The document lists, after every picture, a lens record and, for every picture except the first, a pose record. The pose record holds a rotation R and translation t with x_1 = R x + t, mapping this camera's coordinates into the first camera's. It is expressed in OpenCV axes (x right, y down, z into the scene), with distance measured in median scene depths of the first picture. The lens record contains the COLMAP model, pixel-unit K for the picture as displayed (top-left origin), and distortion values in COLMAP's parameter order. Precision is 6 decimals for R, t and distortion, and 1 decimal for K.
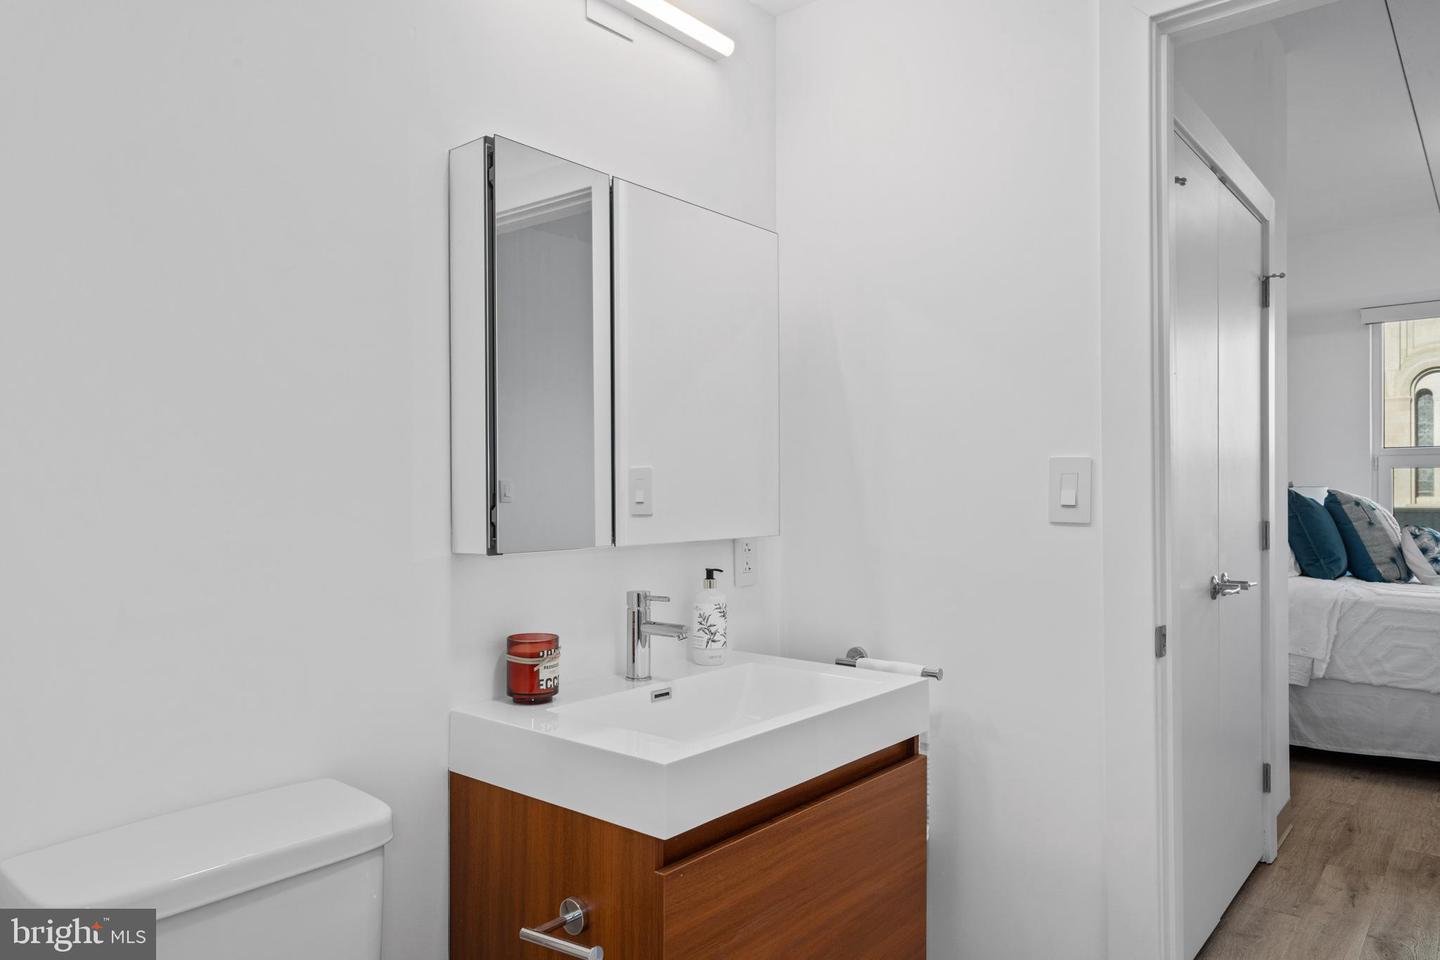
lens RADIAL K [[979.0, 0, 712.7], [0, 979.0, 482.5], [0, 0, 1]] dist [0.008744, 0.005240]
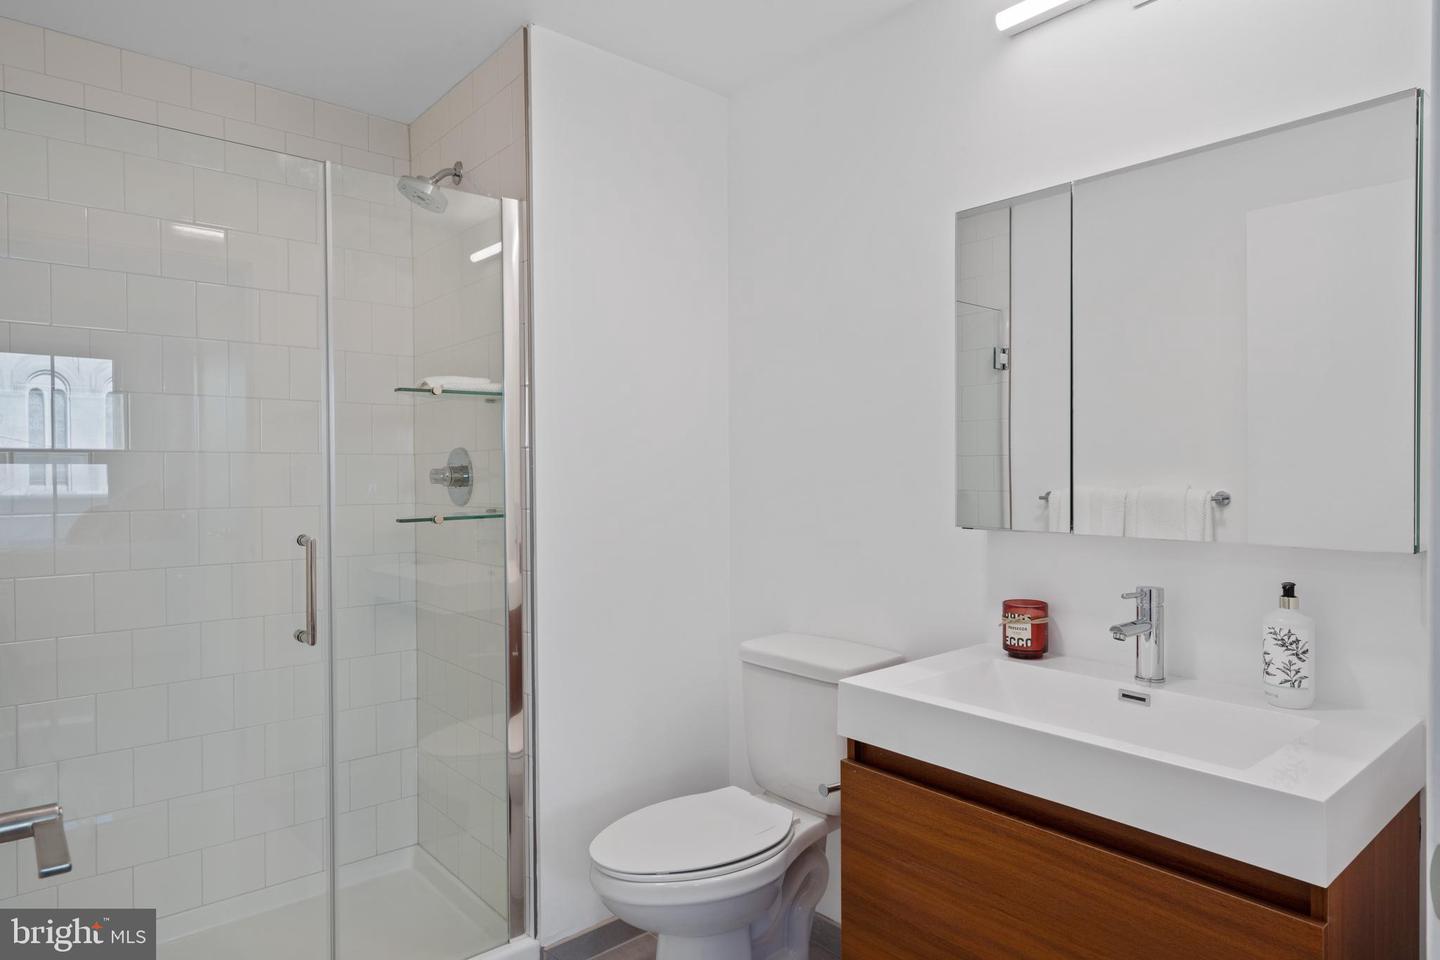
lens RADIAL K [[852.2, 0, 726.5], [0, 852.2, 472.0], [0, 0, 1]] dist [-0.009061, -0.001096]
pose [[-0.174015, 0.008283, -0.984708, 0.897480], [0.006269, 0.999954, 0.007304, -0.010421], [0.984723, -0.004903, -0.174058, 0.821661]]
